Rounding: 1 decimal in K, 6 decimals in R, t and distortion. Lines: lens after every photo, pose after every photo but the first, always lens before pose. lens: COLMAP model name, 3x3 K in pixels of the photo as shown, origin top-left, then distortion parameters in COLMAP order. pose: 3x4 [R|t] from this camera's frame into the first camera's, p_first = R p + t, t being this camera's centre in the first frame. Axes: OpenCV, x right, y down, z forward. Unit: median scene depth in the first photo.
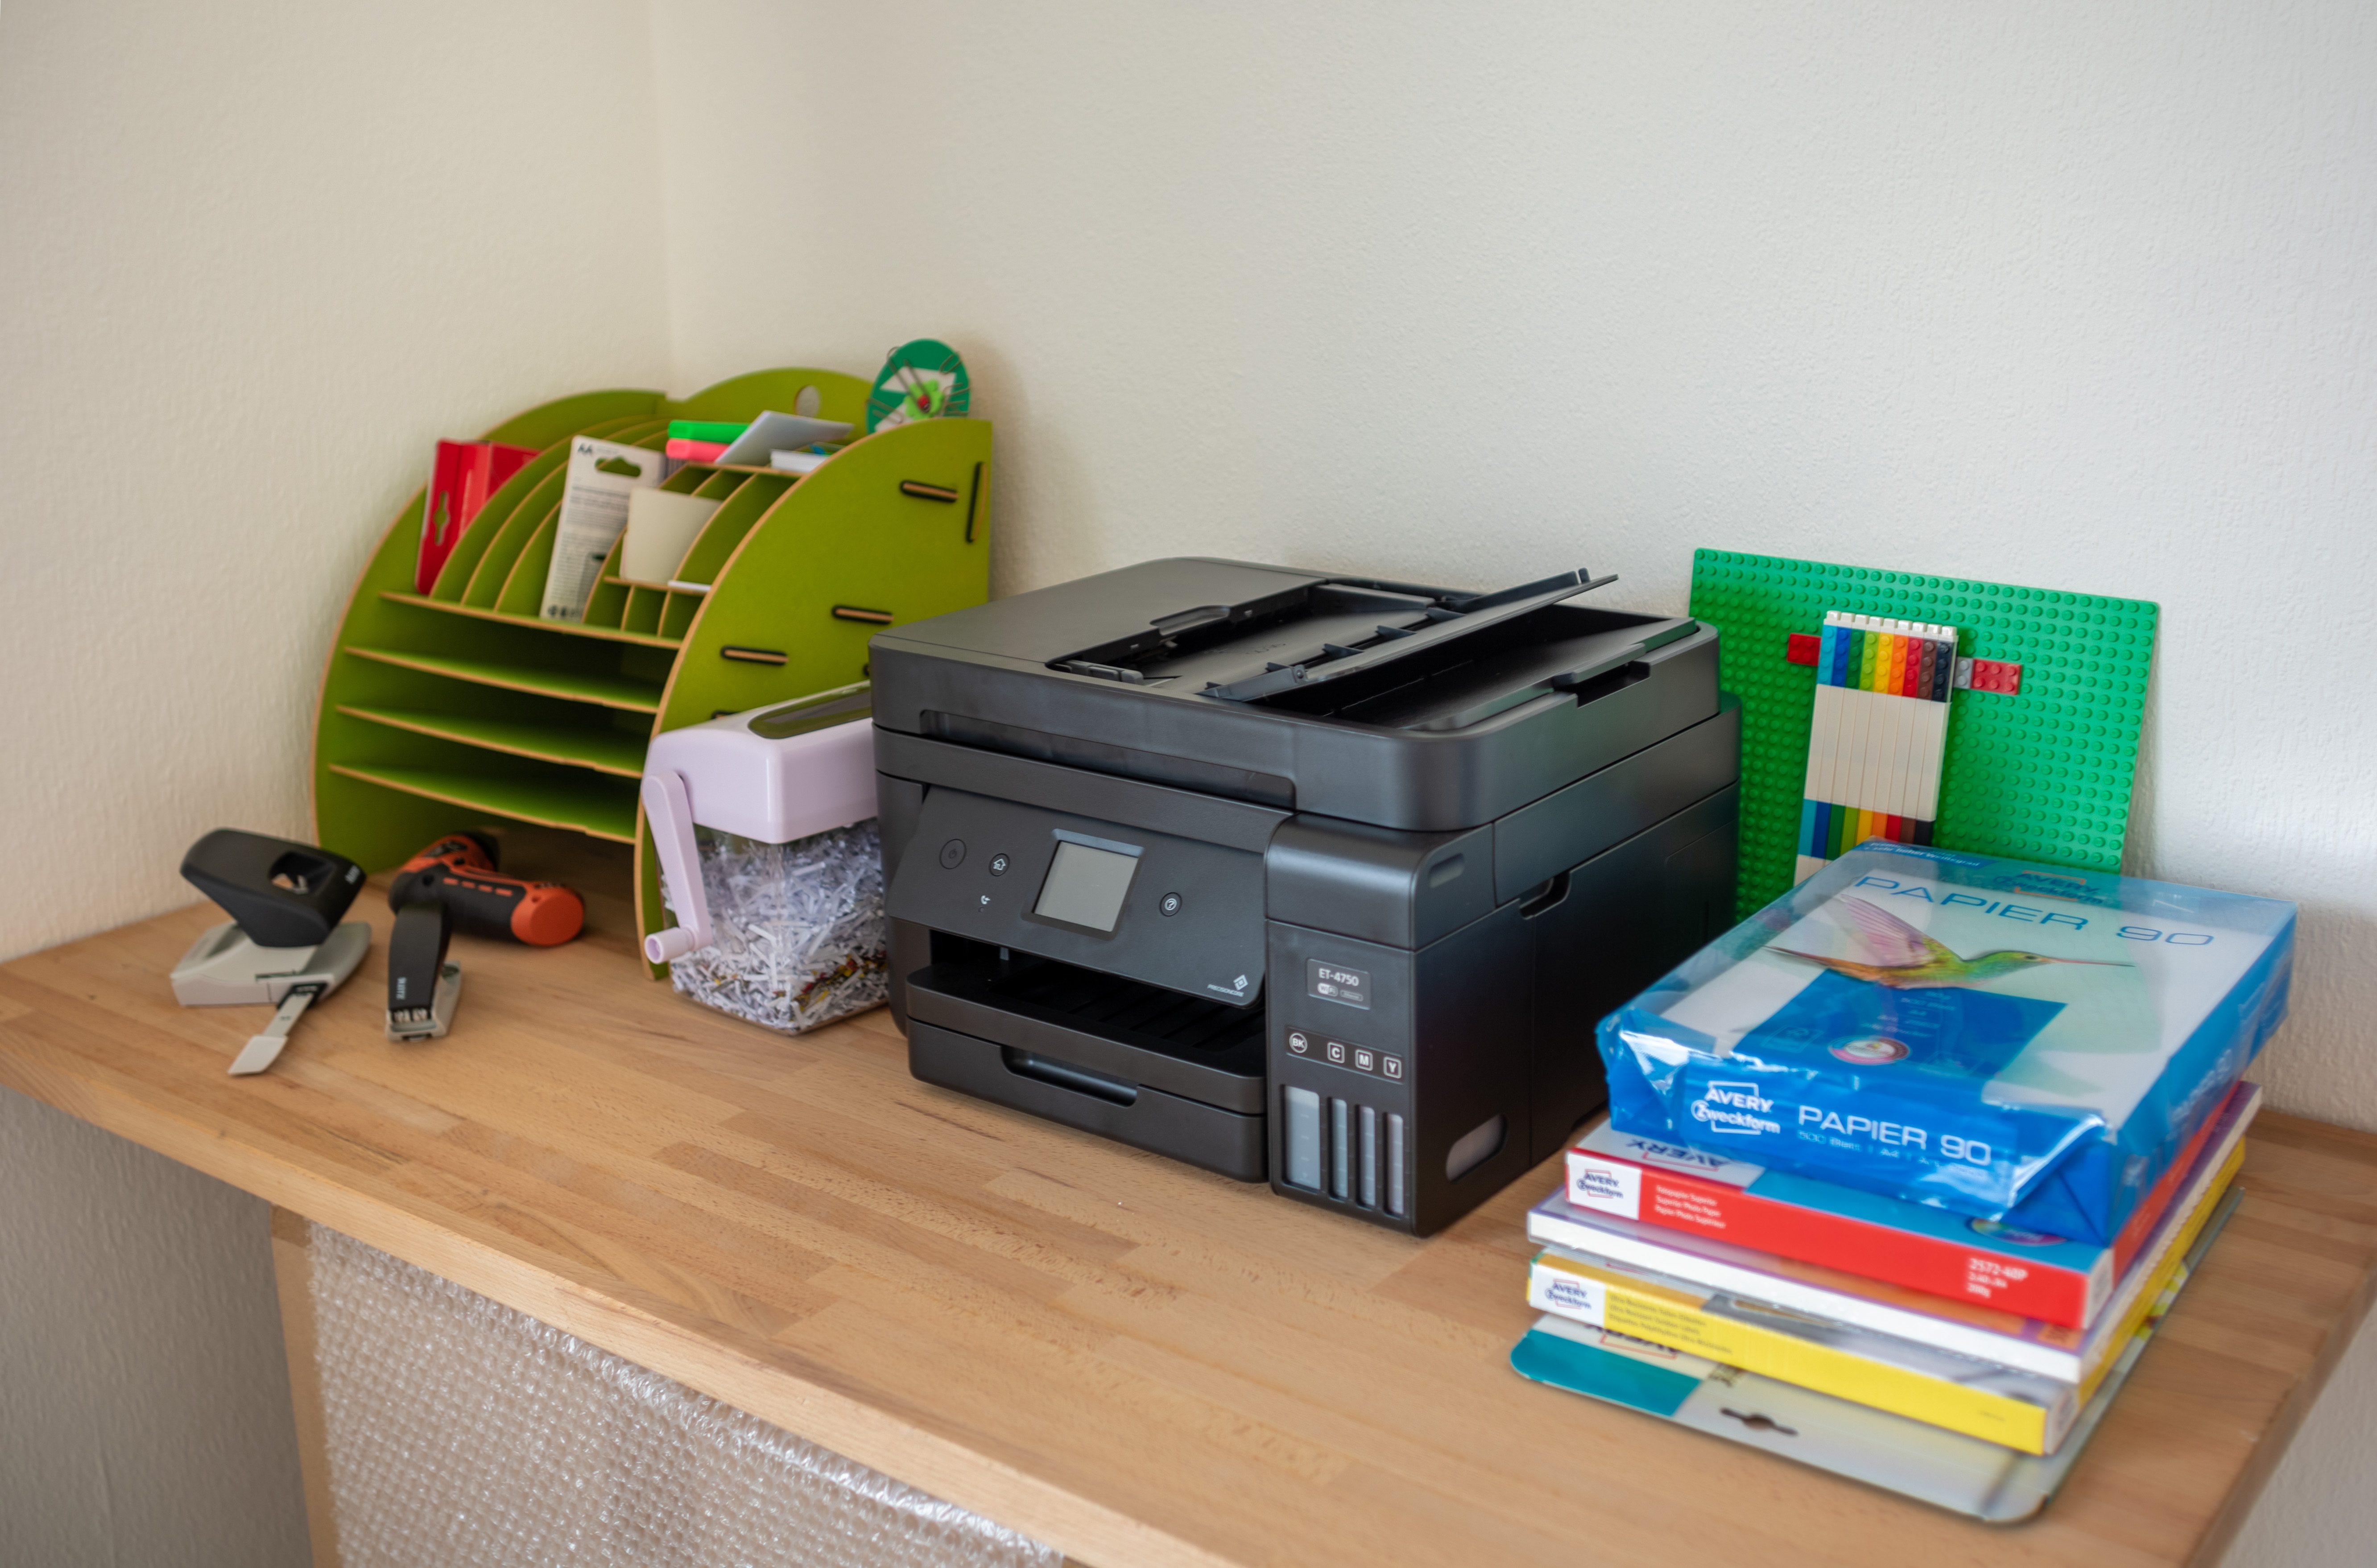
lens RADIAL K [[2433.9, 0, 1188.5], [0, 2433.9, 784.0], [0, 0, 1]] dist [-0.000109, -0.000170]
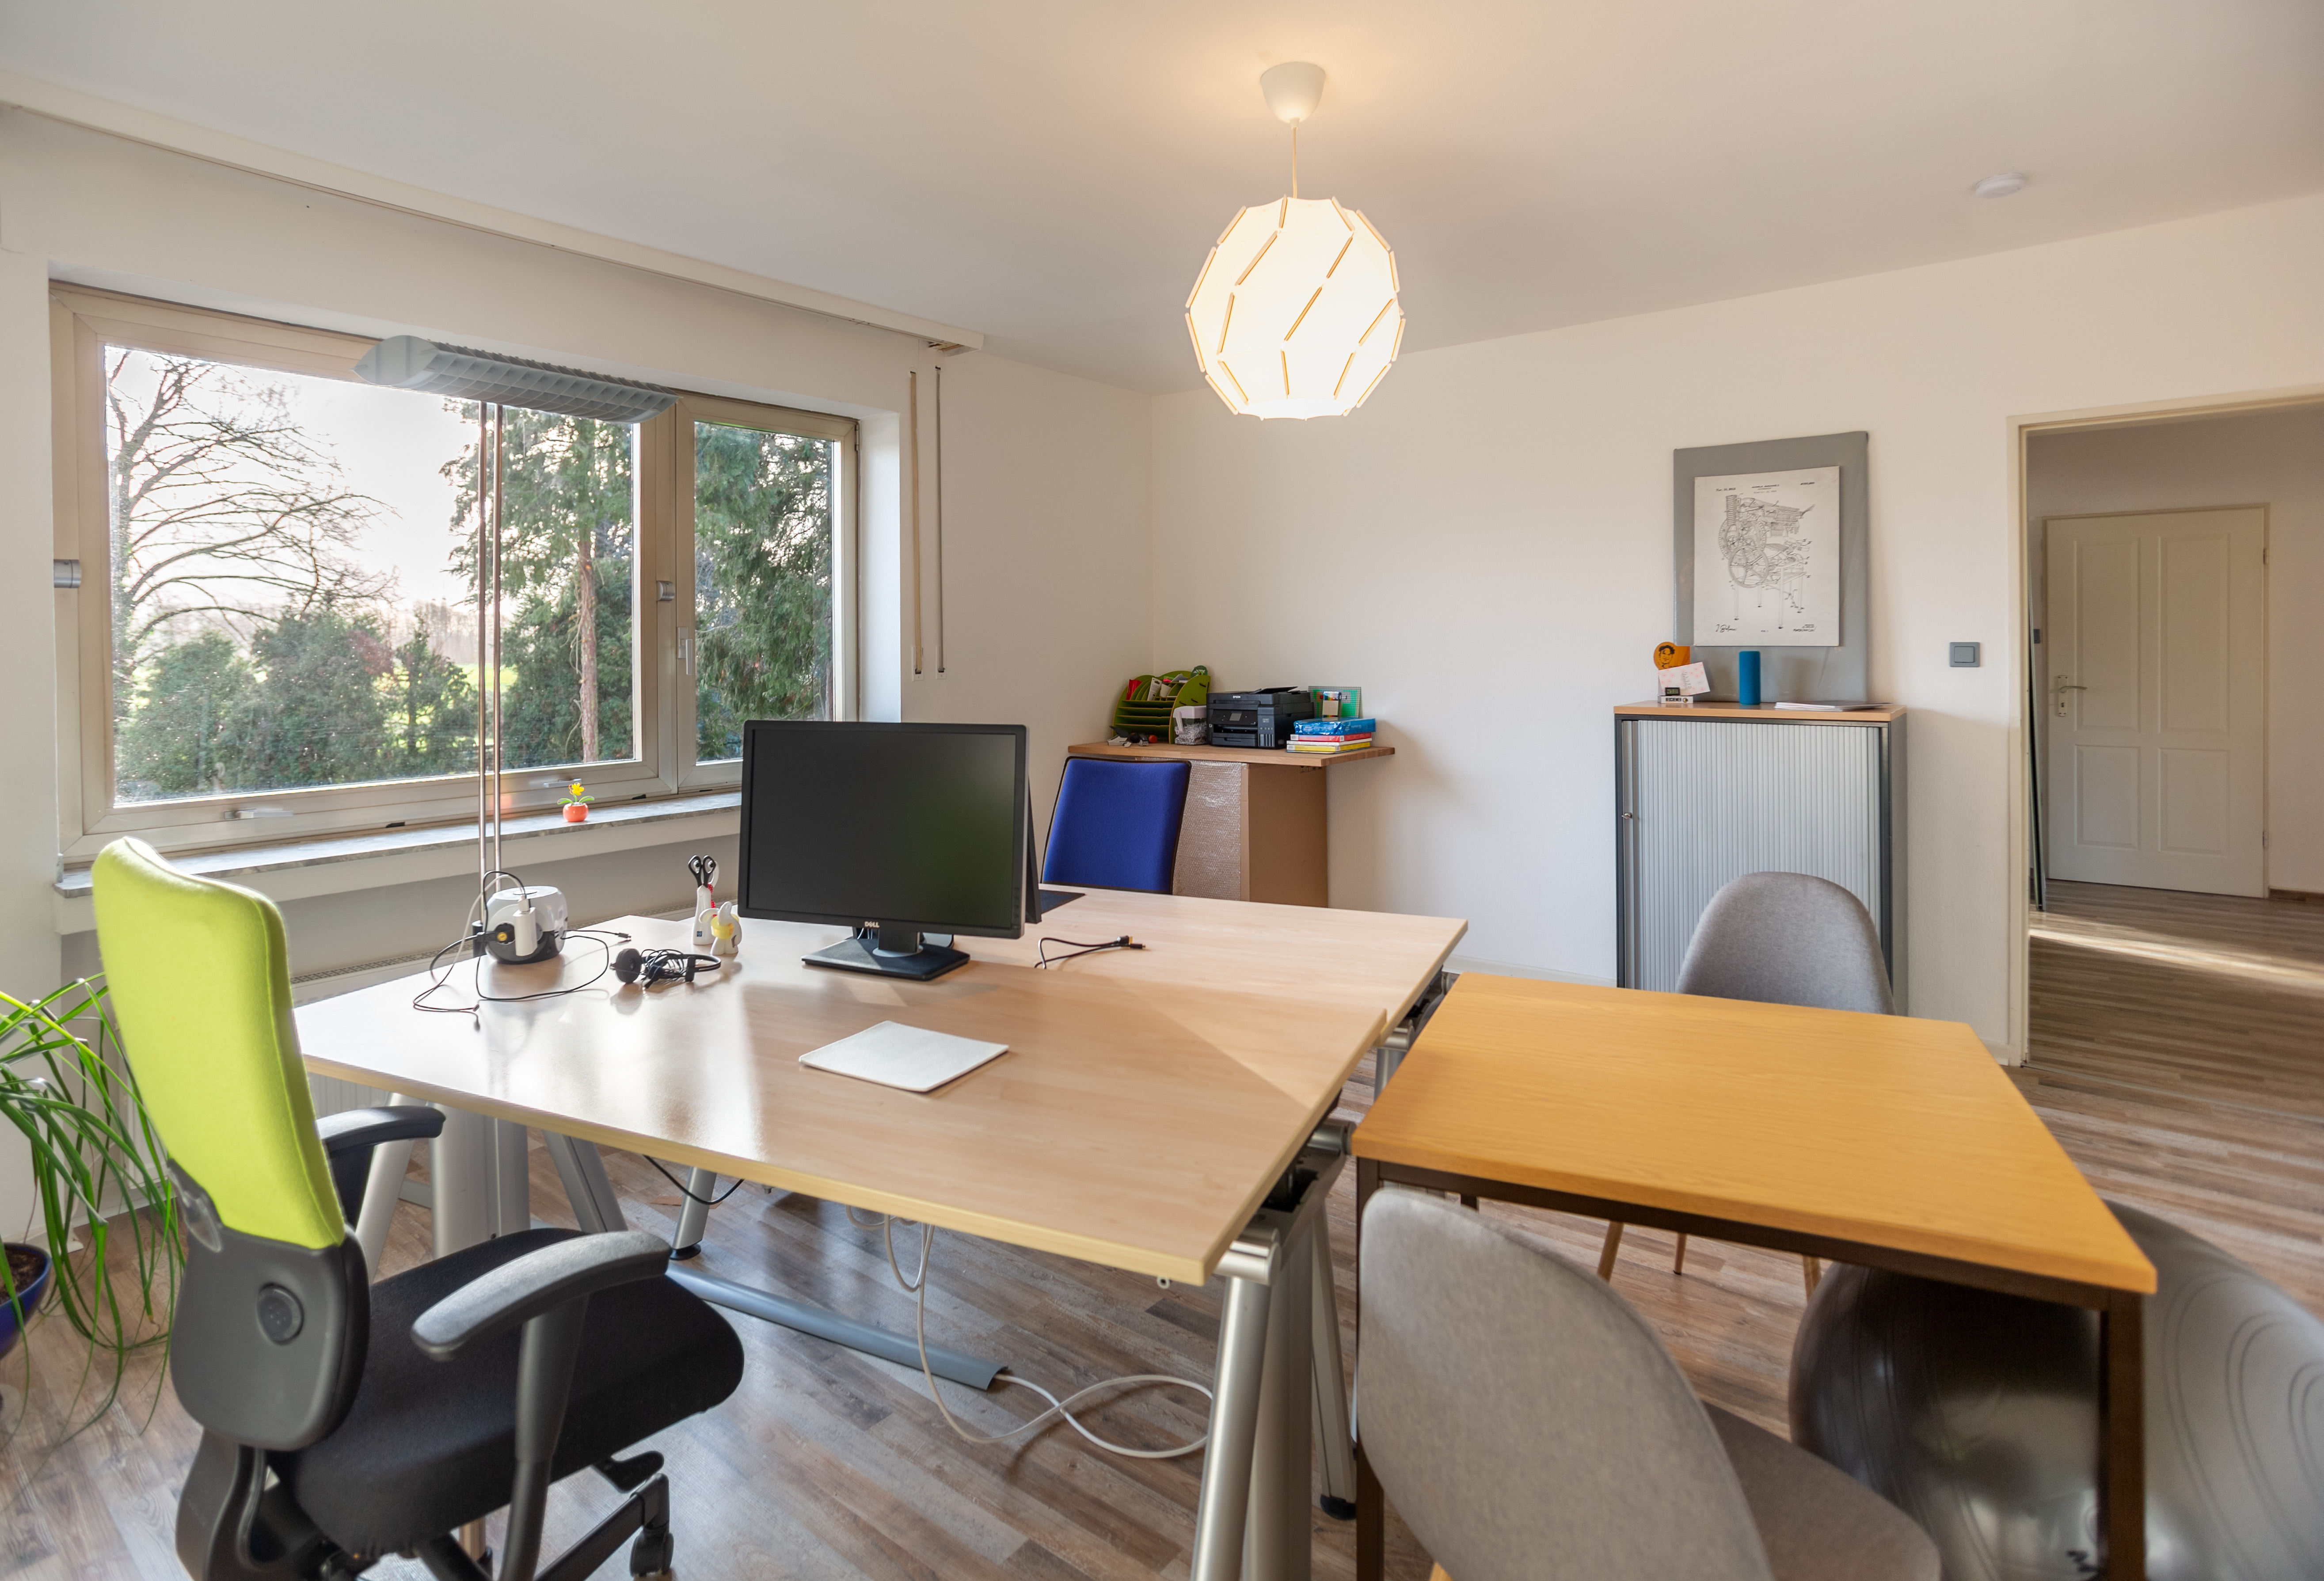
lens RADIAL K [[1218.6, 0, 1170.3], [0, 1218.6, 655.4], [0, 0, 1]] dist [-0.058786, 0.045691]
pose [[0.999912, -0.003336, -0.012875, -0.183091], [-0.000258, 0.962999, -0.269503, 0.854913], [0.013297, 0.269483, 0.962913, -2.741342]]
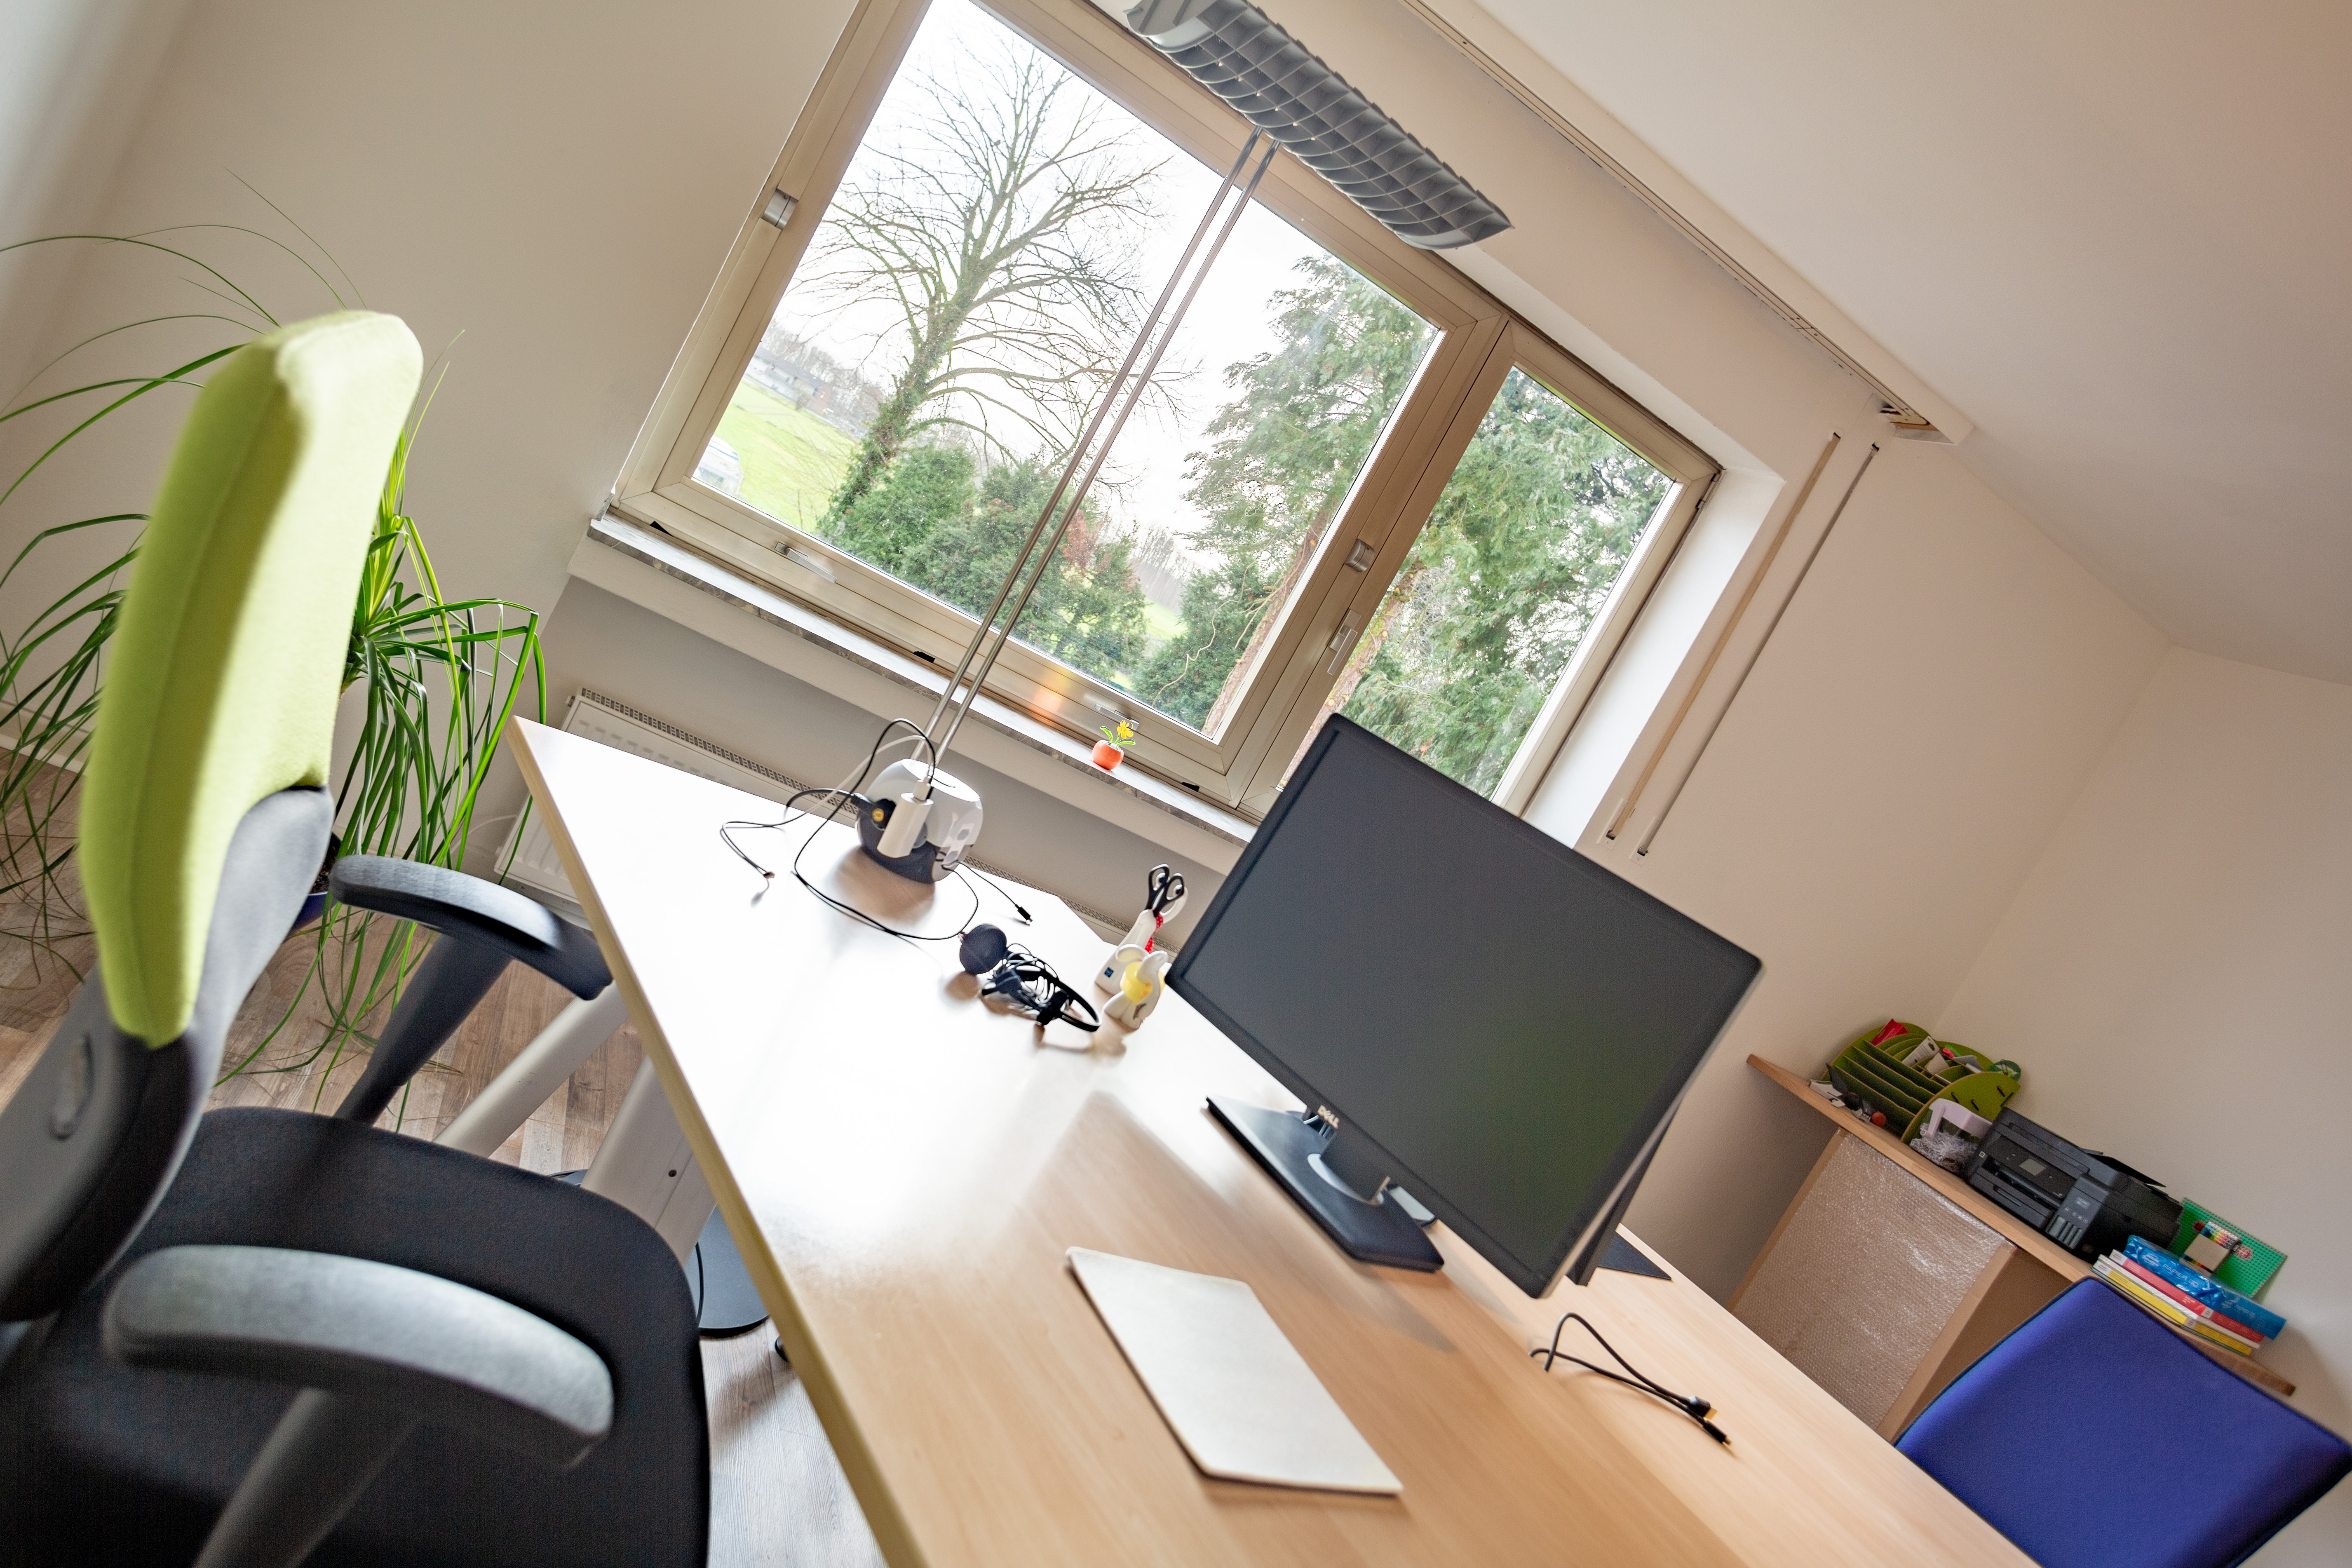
lens RADIAL K [[1433.0, 0, 1176.0], [0, 1433.0, 784.0], [0, 0, 1]] dist [-0.036114, 0.001067]
pose [[0.743128, 0.472204, -0.474114, -0.306010], [-0.594406, 0.791235, -0.143627, 0.781786], [0.307315, 0.388549, 0.868670, -2.108601]]
